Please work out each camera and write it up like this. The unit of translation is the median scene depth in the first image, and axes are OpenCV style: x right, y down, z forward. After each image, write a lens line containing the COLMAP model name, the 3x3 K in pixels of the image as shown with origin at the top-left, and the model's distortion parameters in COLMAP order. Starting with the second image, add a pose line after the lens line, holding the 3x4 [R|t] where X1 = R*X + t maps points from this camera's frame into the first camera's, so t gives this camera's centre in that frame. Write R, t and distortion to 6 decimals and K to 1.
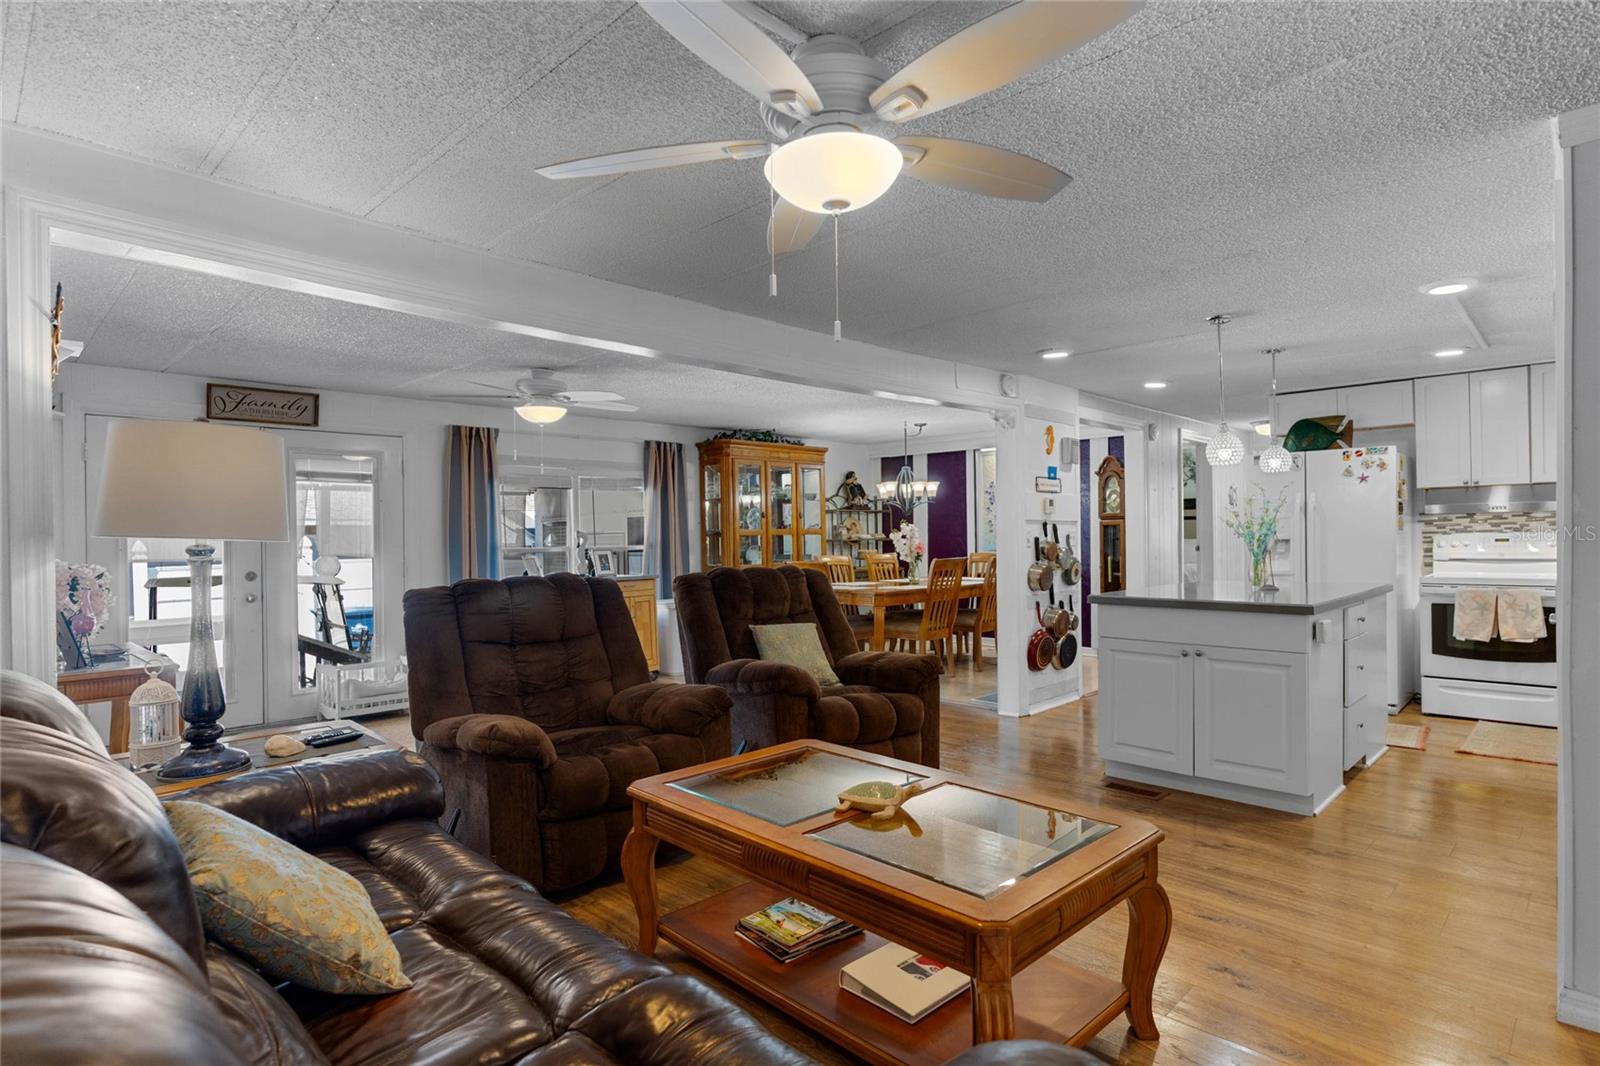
lens RADIAL K [[840.6, 0, 804.8], [0, 840.6, 535.5], [0, 0, 1]] dist [-0.016531, 0.003916]
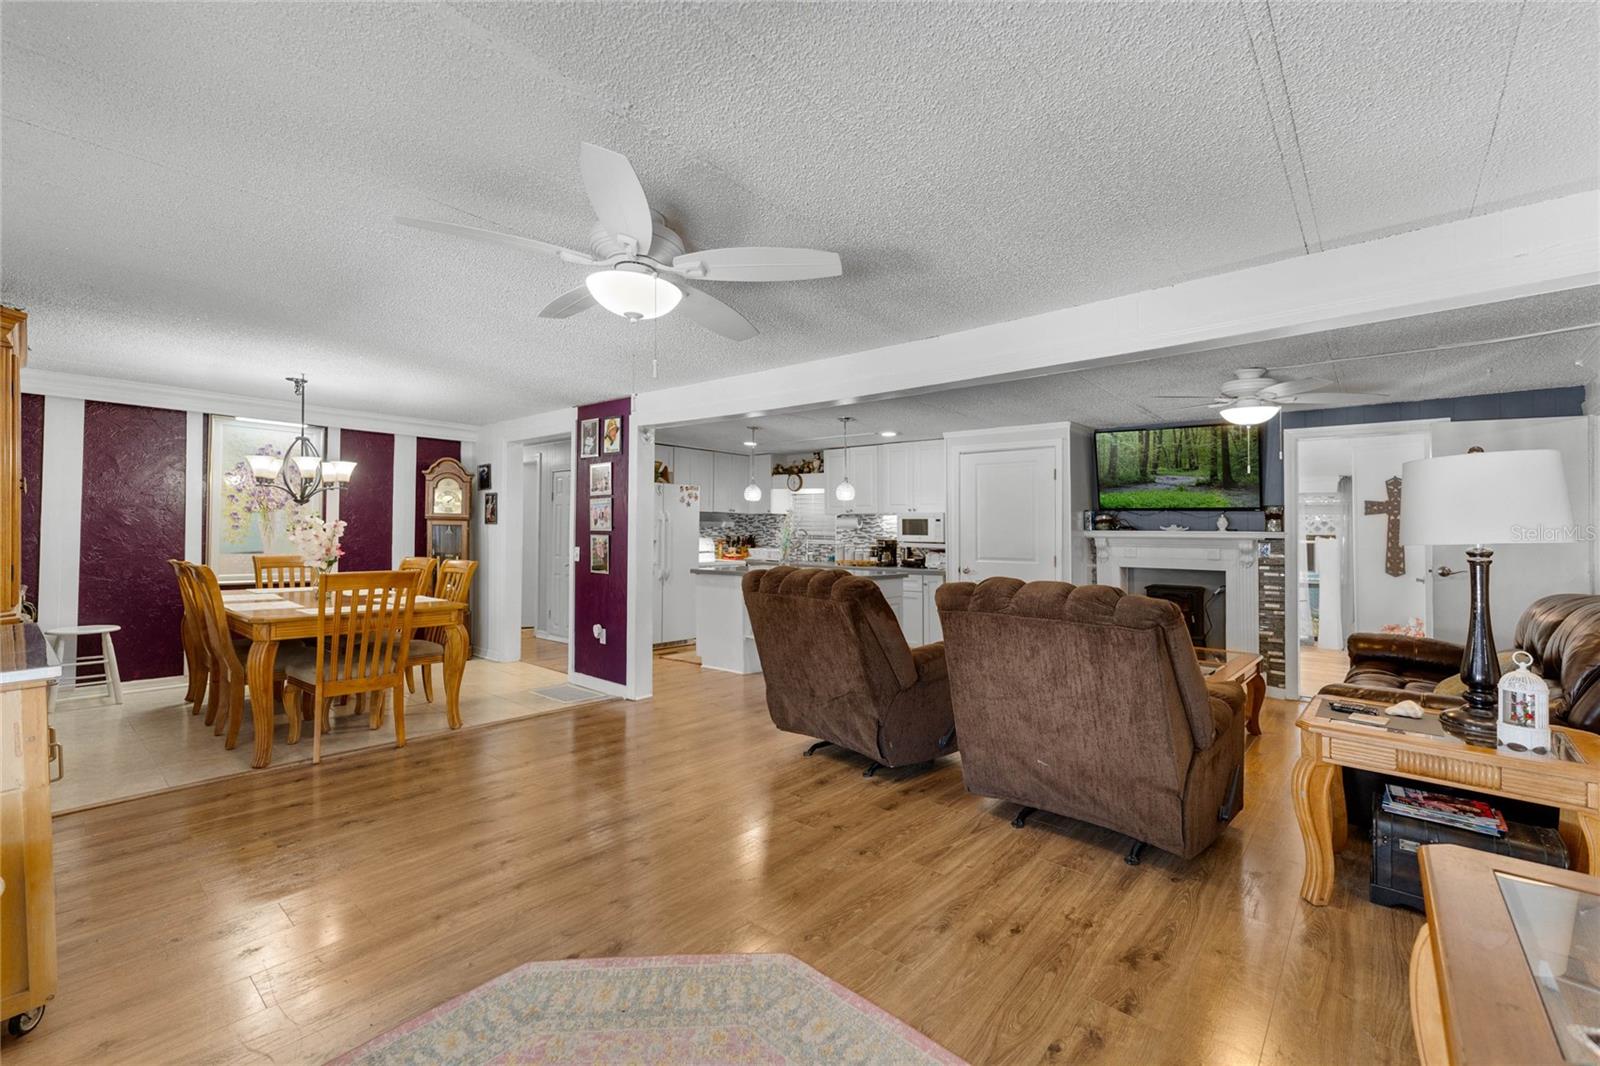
lens RADIAL K [[676.3, 0, 802.3], [0, 676.3, 535.4], [0, 0, 1]] dist [0.001516, 0.000429]
pose [[-0.064435, 0.009786, 0.997874, -0.658863], [-0.009782, 0.999898, -0.010438, 0.005671], [-0.997874, -0.010434, -0.064333, 0.834253]]
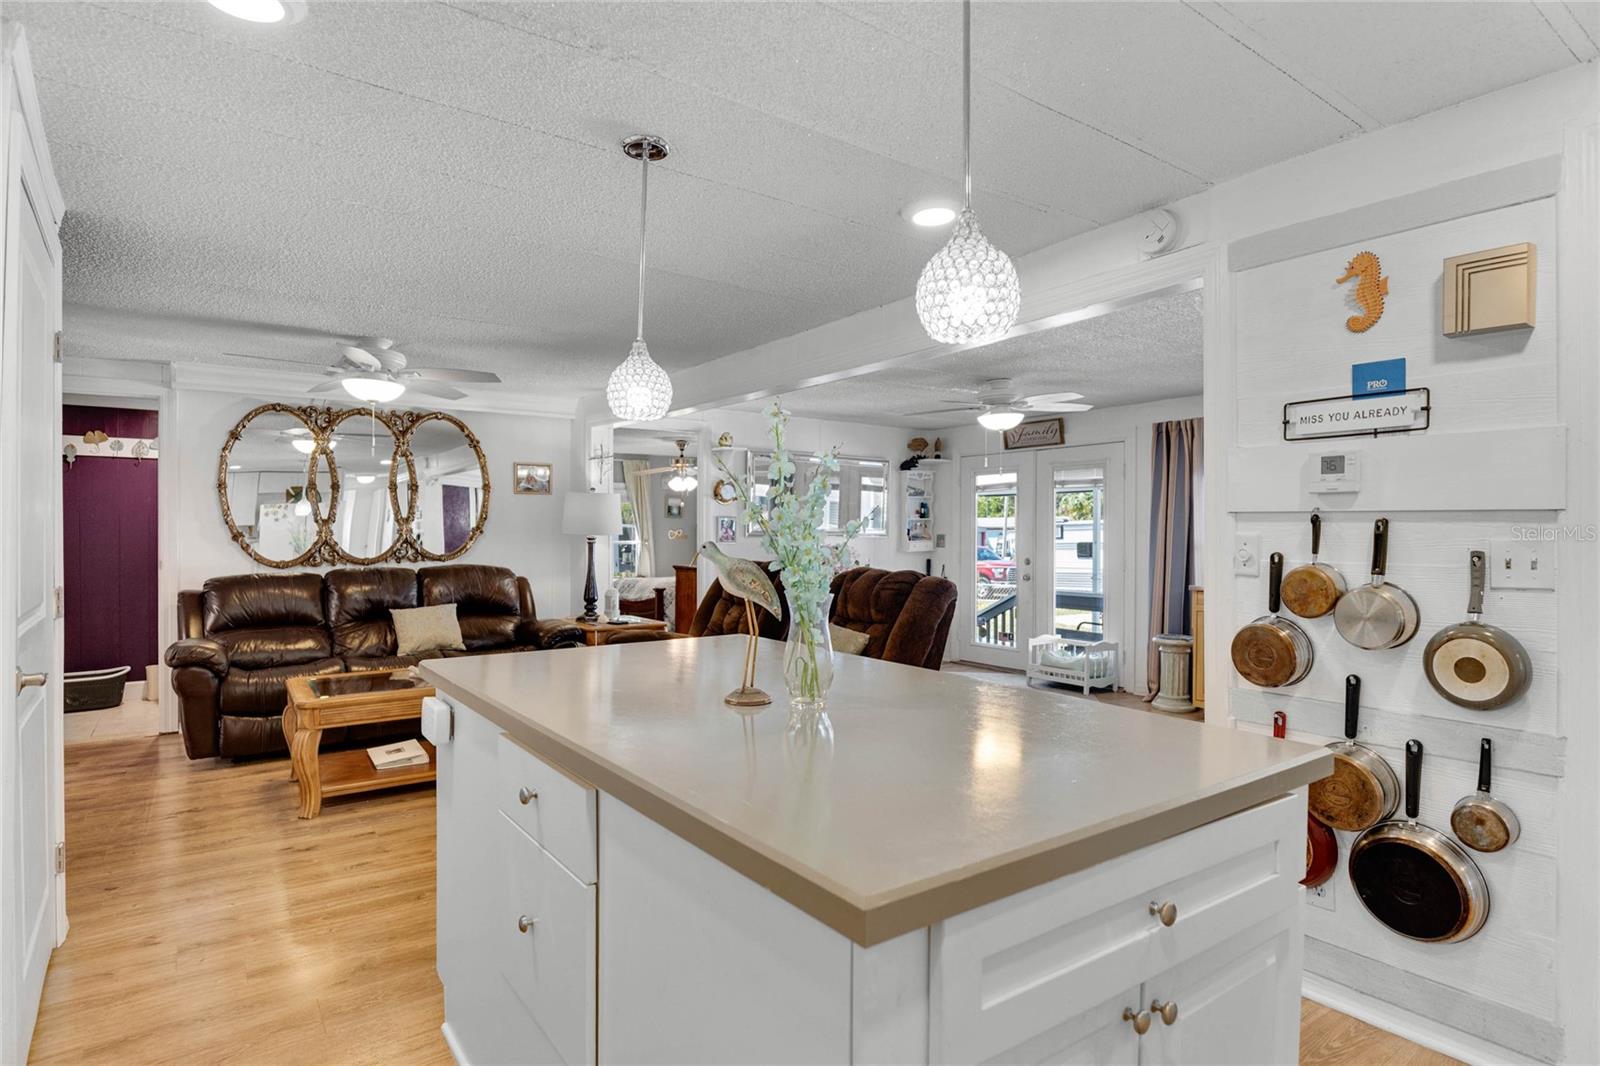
lens RADIAL K [[840.6, 0, 806.5], [0, 840.6, 534.4], [0, 0, 1]] dist [-0.016531, 0.003916]
pose [[-0.159697, 0.011670, -0.987097, 0.710438], [-0.002897, 0.999920, 0.012290, -0.011200], [0.987162, 0.004822, -0.159651, 0.835318]]
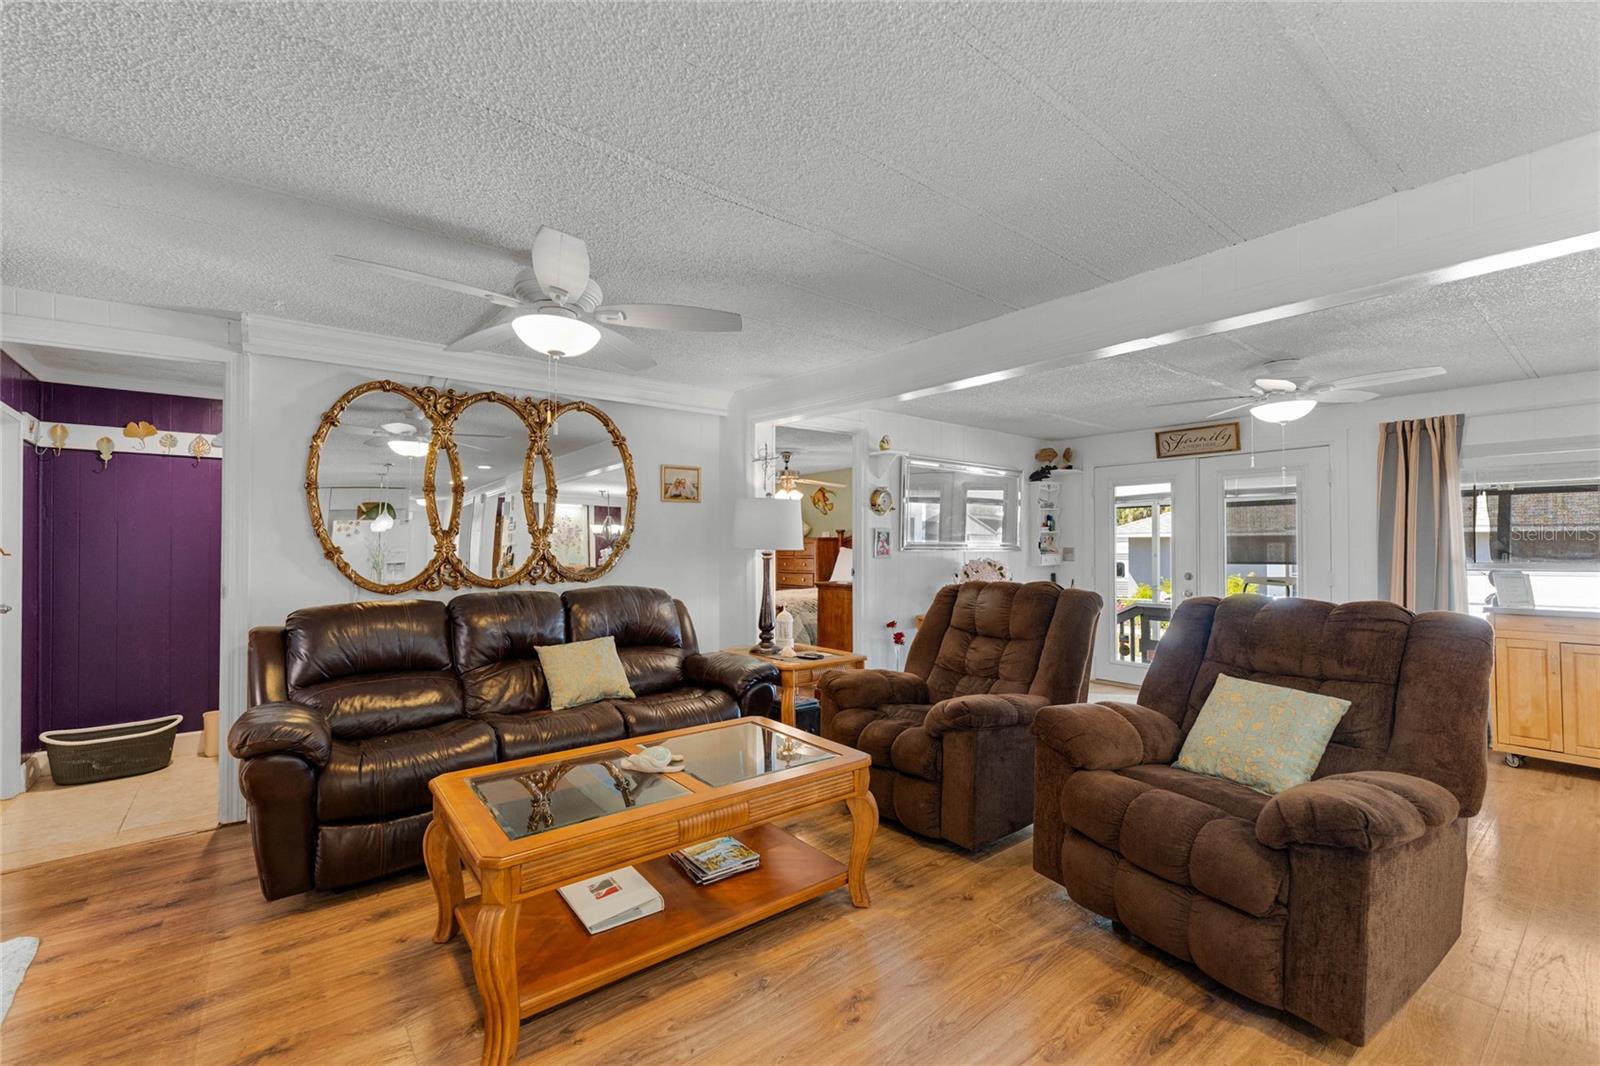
lens RADIAL K [[676.3, 0, 804.6], [0, 676.3, 535.5], [0, 0, 1]] dist [0.001516, 0.000429]
pose [[-0.111748, -0.006224, -0.993717, 0.412194], [-0.000380, 0.999981, -0.006221, -0.007028], [0.993737, -0.000317, -0.111748, 0.516203]]
